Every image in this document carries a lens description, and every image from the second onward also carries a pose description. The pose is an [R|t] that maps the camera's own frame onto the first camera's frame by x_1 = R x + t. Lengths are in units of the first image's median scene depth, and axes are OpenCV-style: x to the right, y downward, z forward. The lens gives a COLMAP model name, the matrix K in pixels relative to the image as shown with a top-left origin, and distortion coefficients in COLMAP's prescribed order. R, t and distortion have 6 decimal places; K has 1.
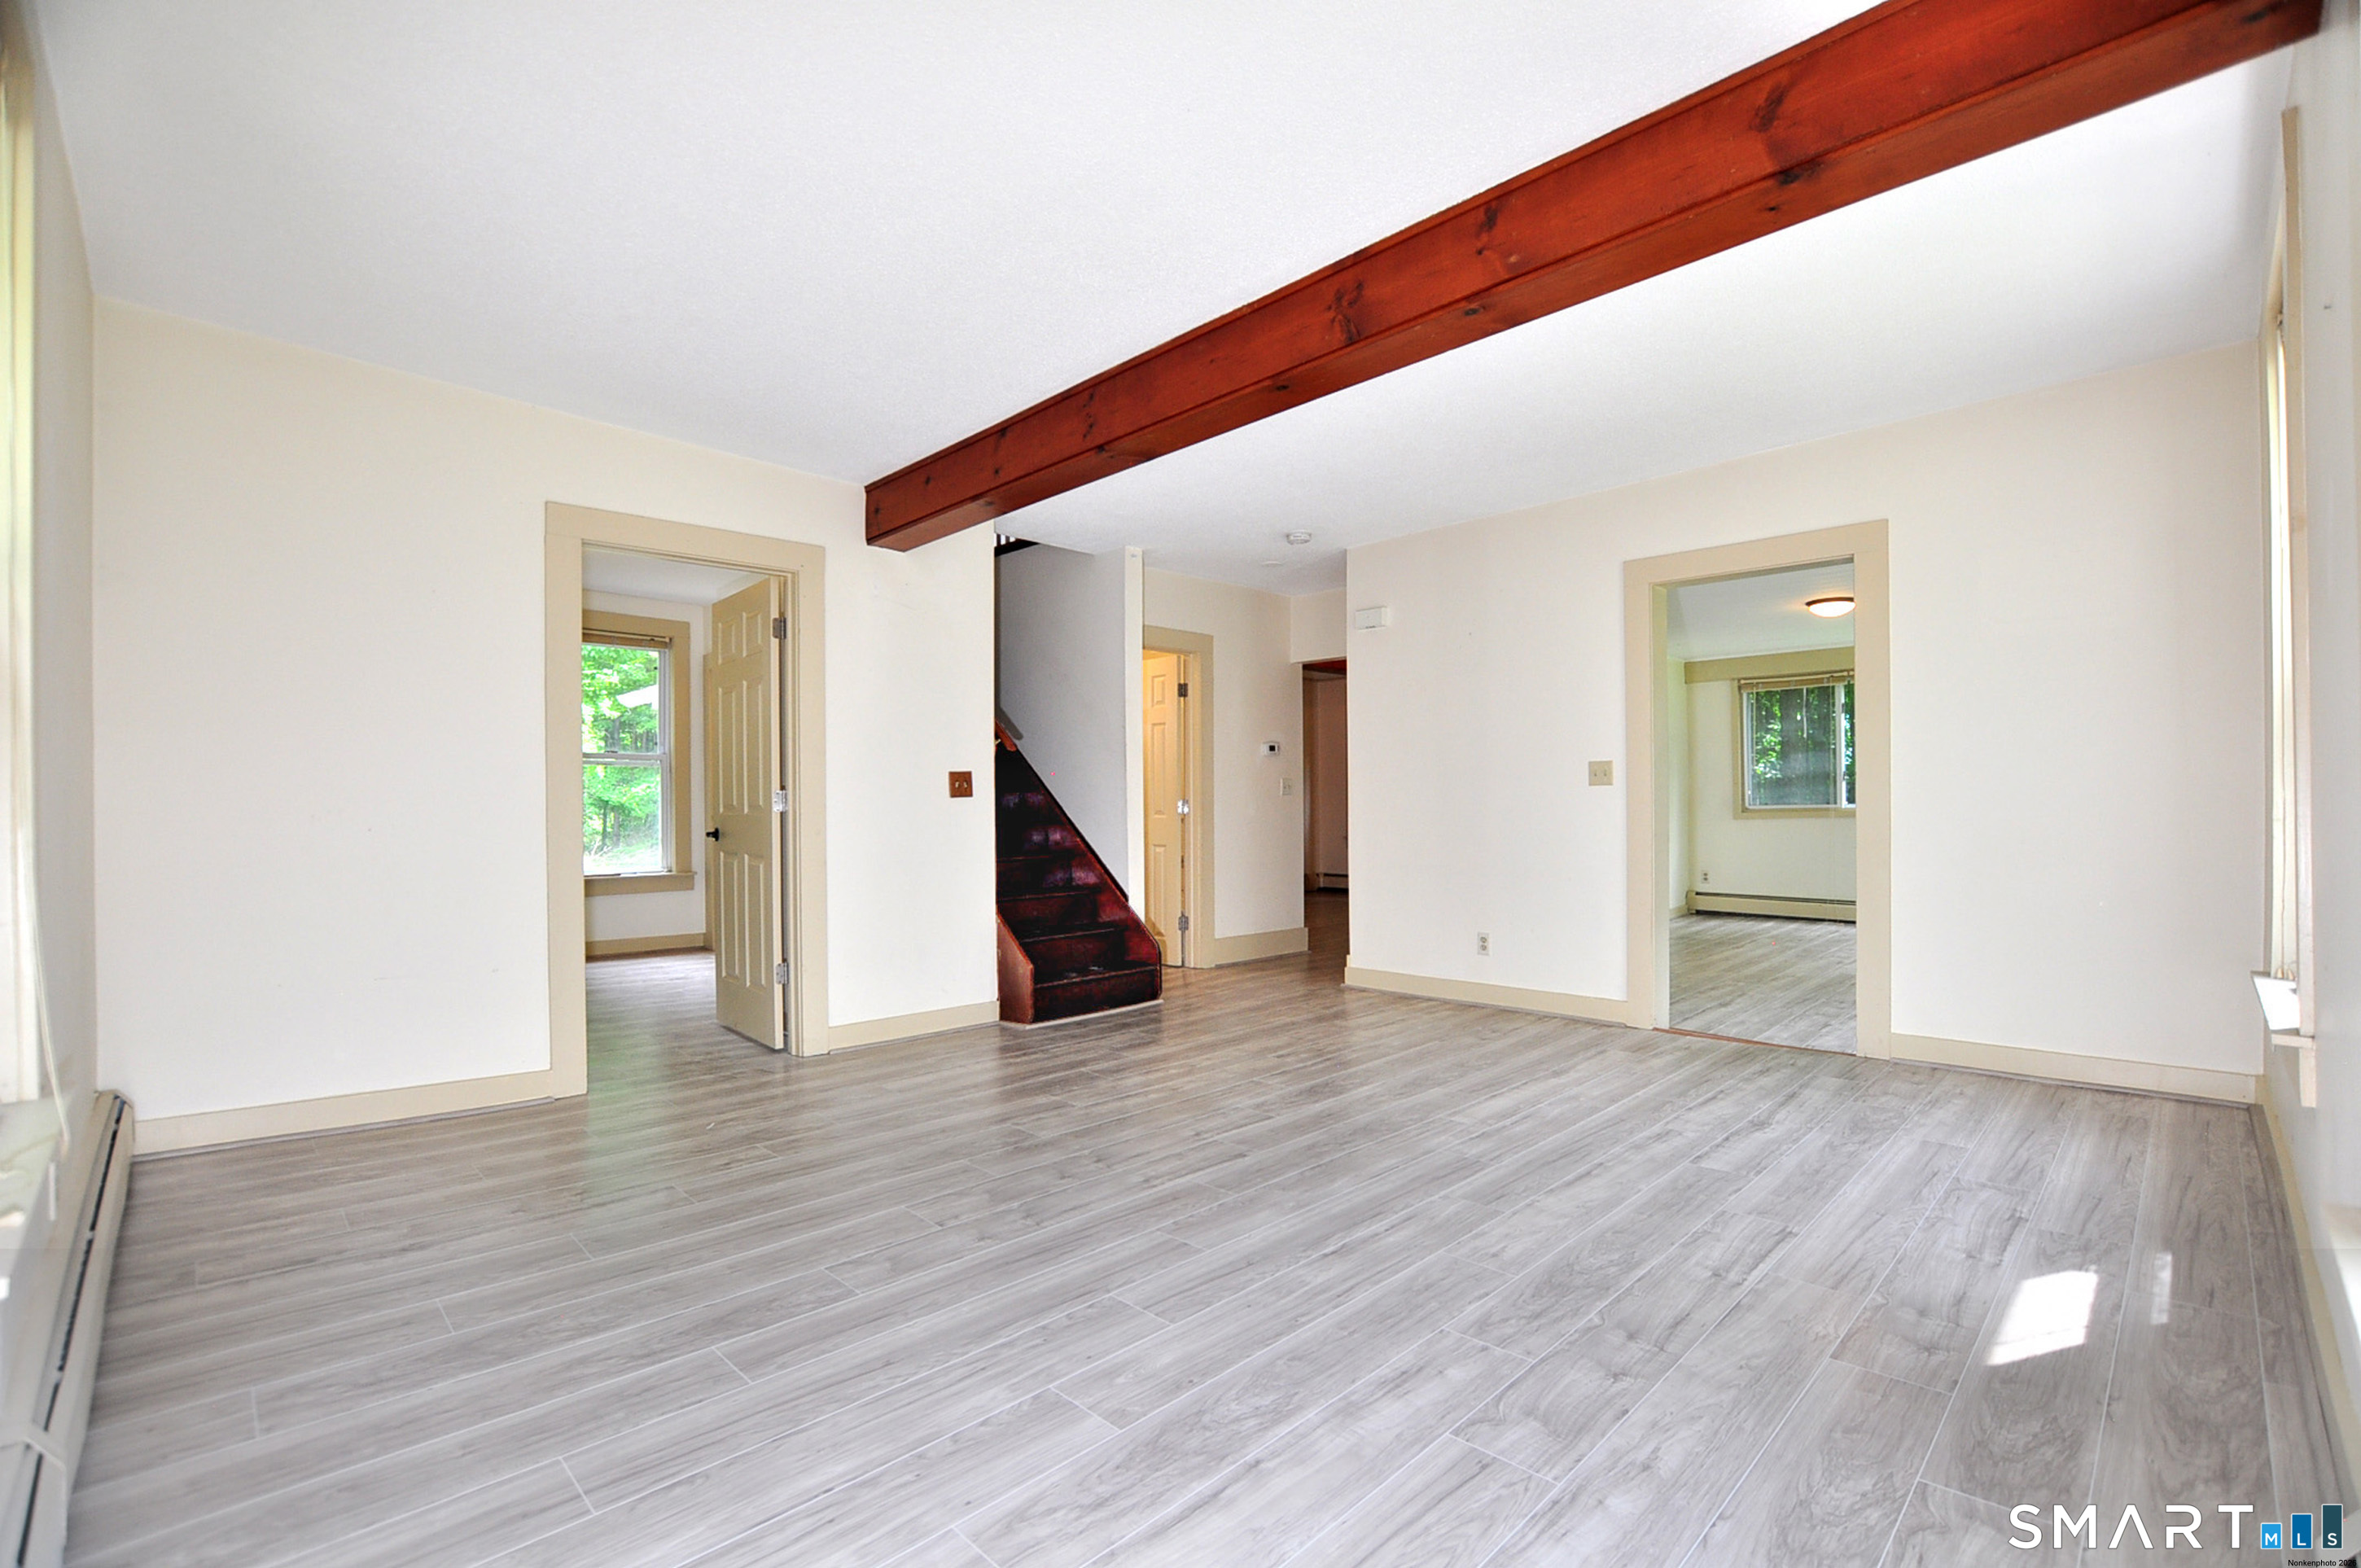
lens RADIAL K [[1044.9, 0, 1200.8], [0, 1044.9, 809.6], [0, 0, 1]] dist [-0.032022, 0.000404]
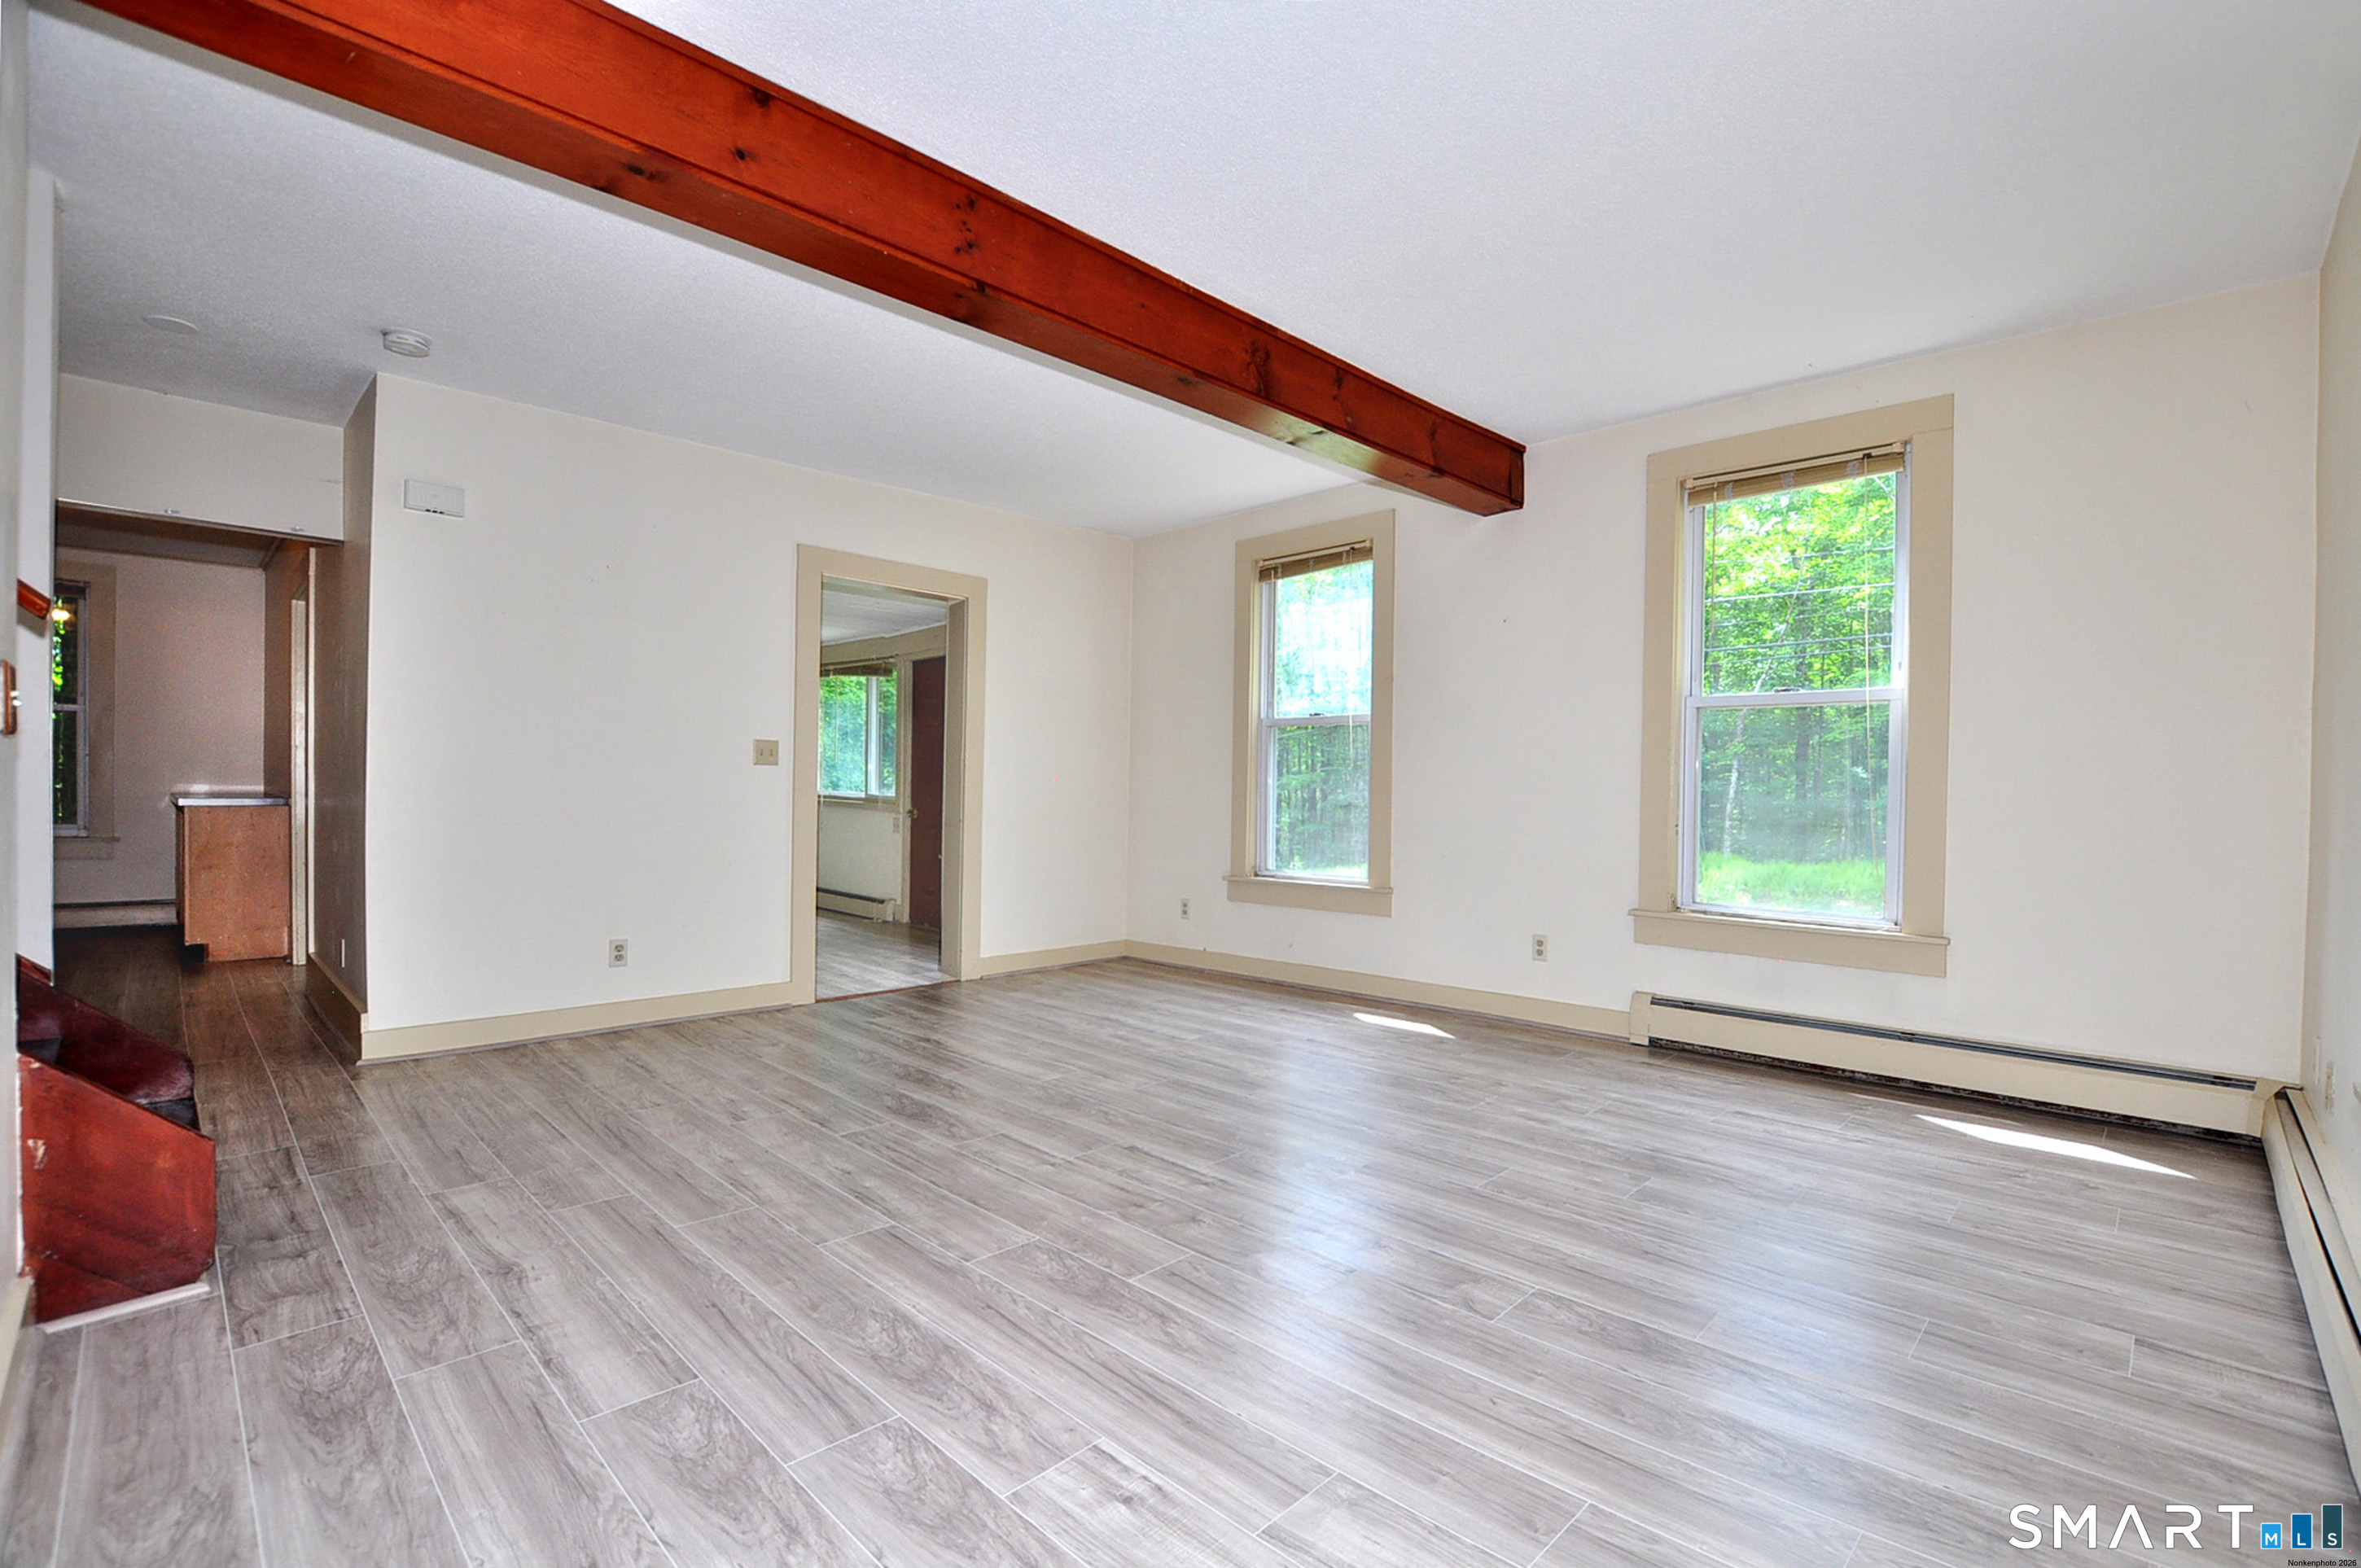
lens RADIAL K [[1044.9, 0, 1200.8], [0, 1044.9, 809.6], [0, 0, 1]] dist [-0.032022, 0.000404]
pose [[-0.017297, -0.005742, 0.999834, -0.987612], [-0.009363, 0.999941, 0.005581, 0.015085], [-0.999807, -0.009264, -0.017350, 1.025073]]
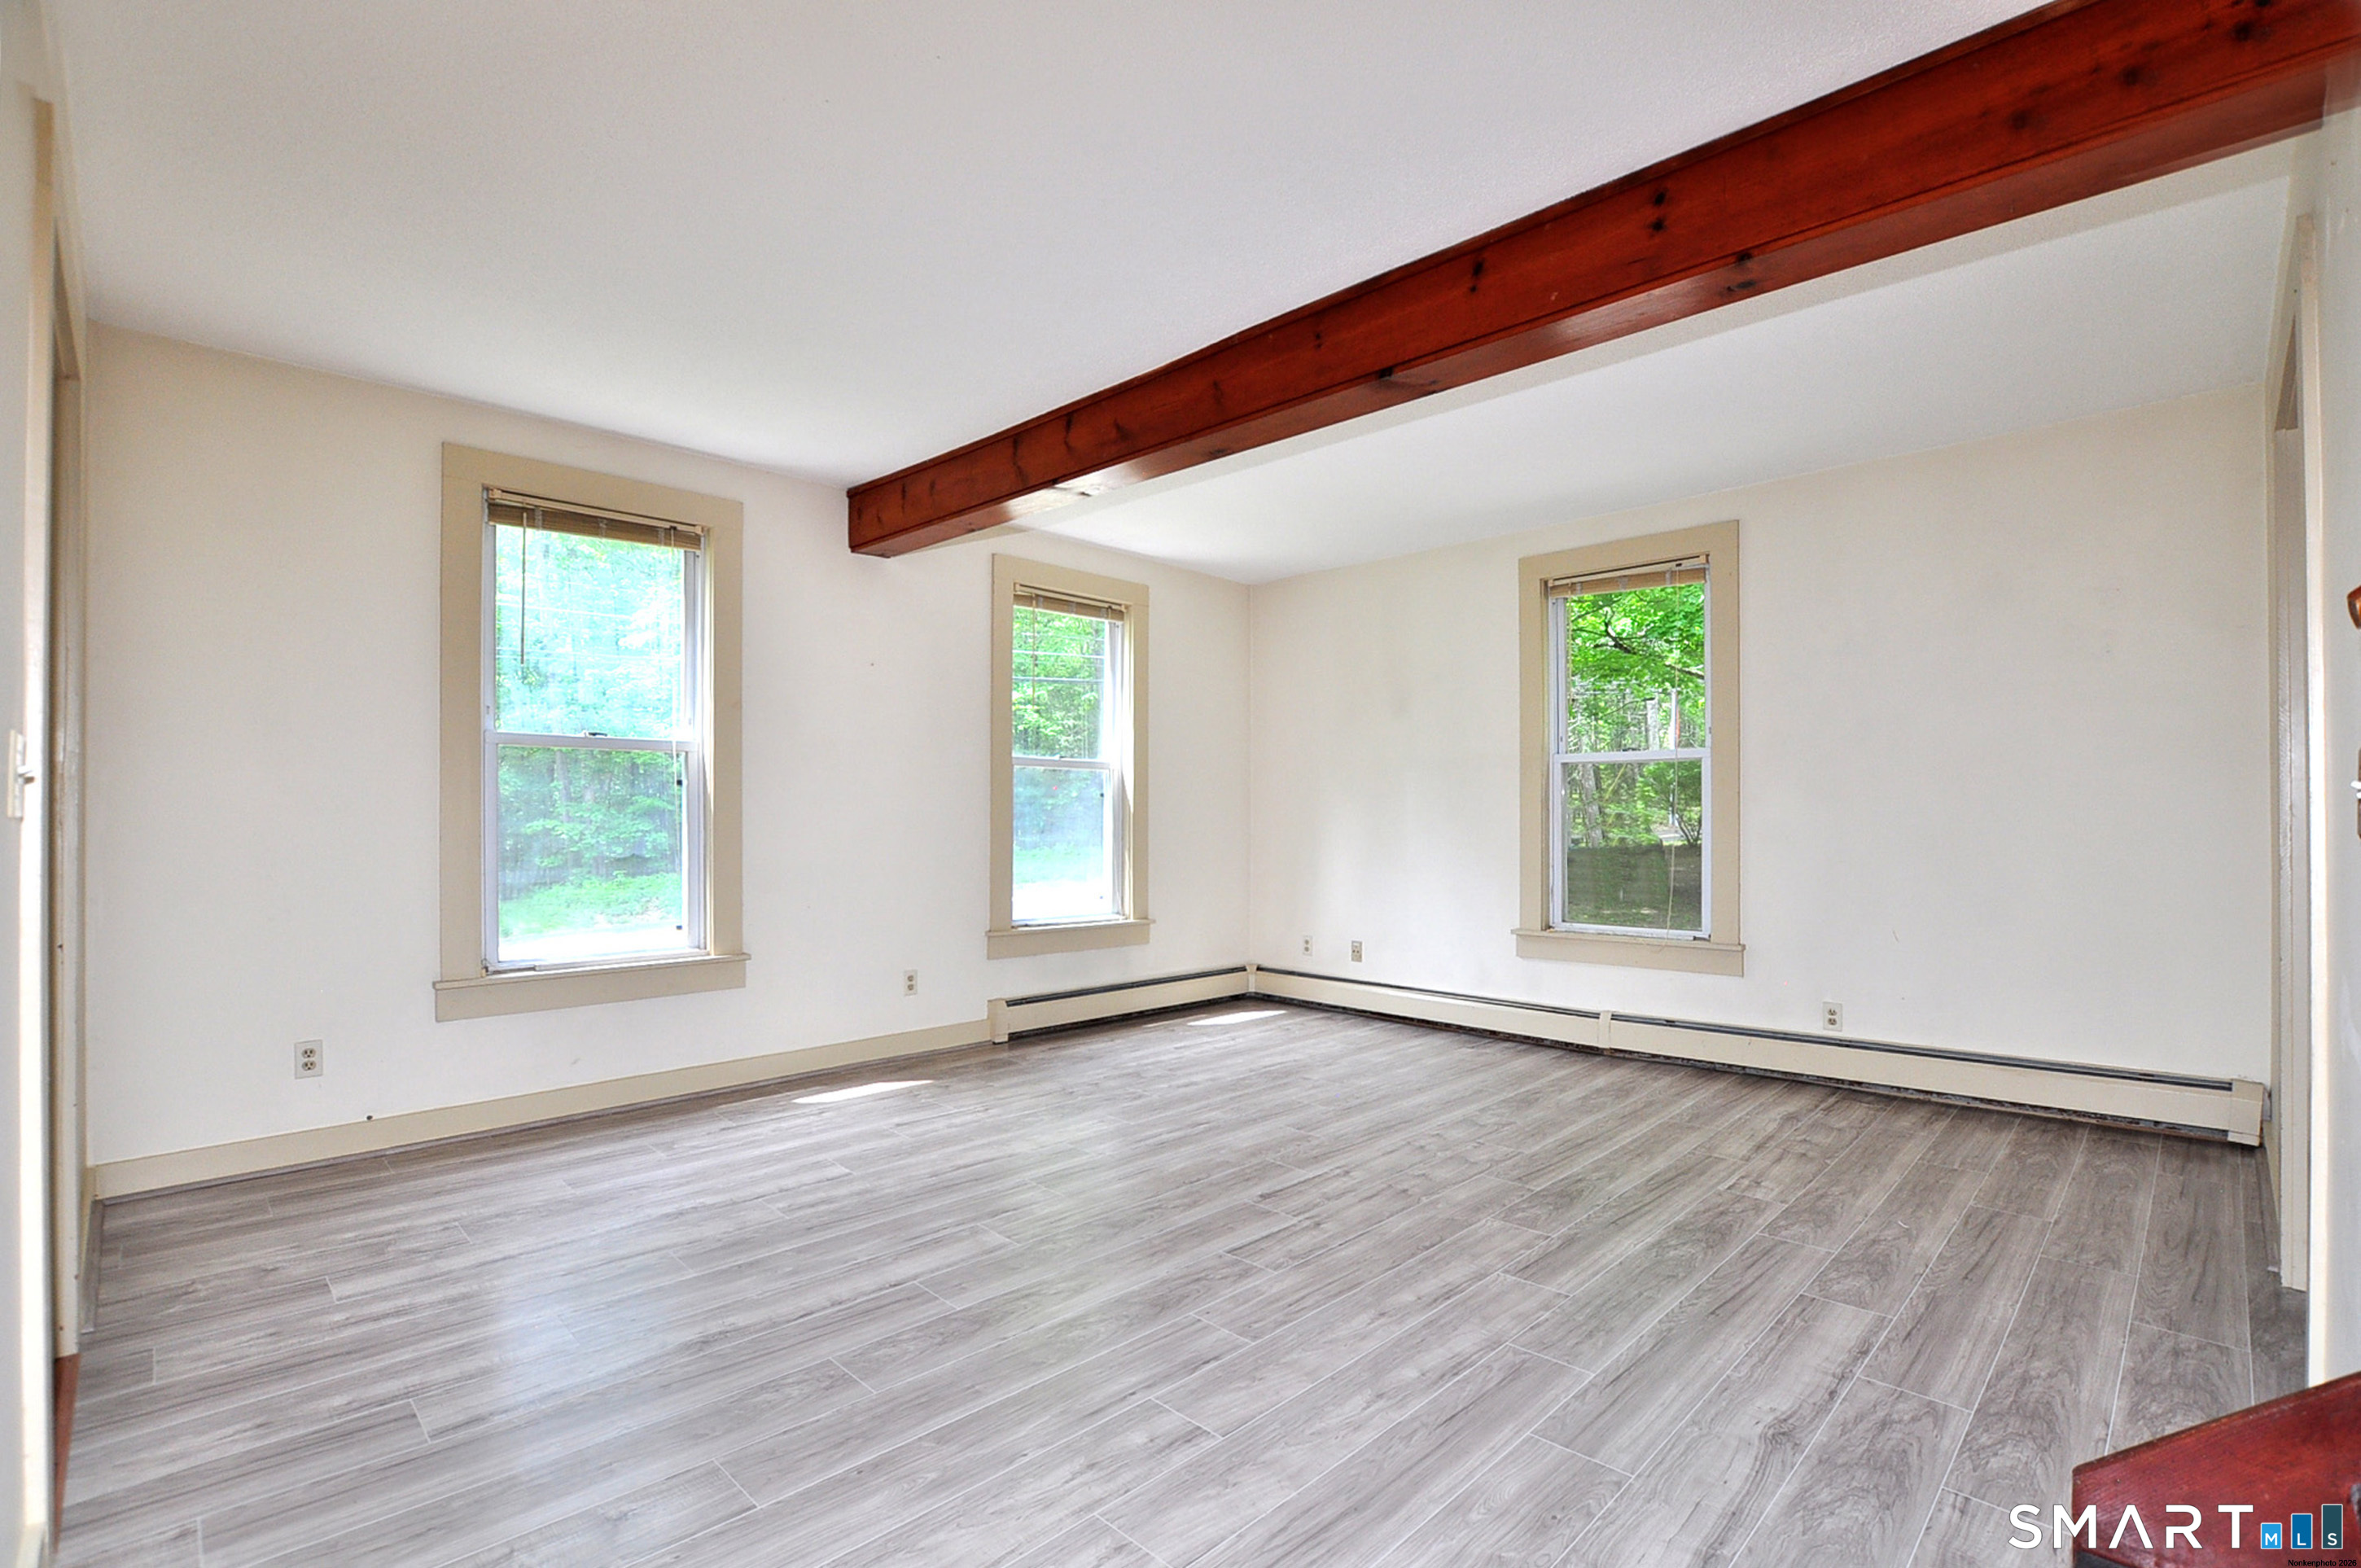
lens RADIAL K [[1044.9, 0, 1200.8], [0, 1044.9, 809.6], [0, 0, 1]] dist [-0.032022, 0.000404]
pose [[-0.999952, 0.009485, -0.002349, 0.106142], [0.009497, 0.999940, -0.005387, -0.034240], [0.002298, -0.005409, -0.999983, 2.138510]]
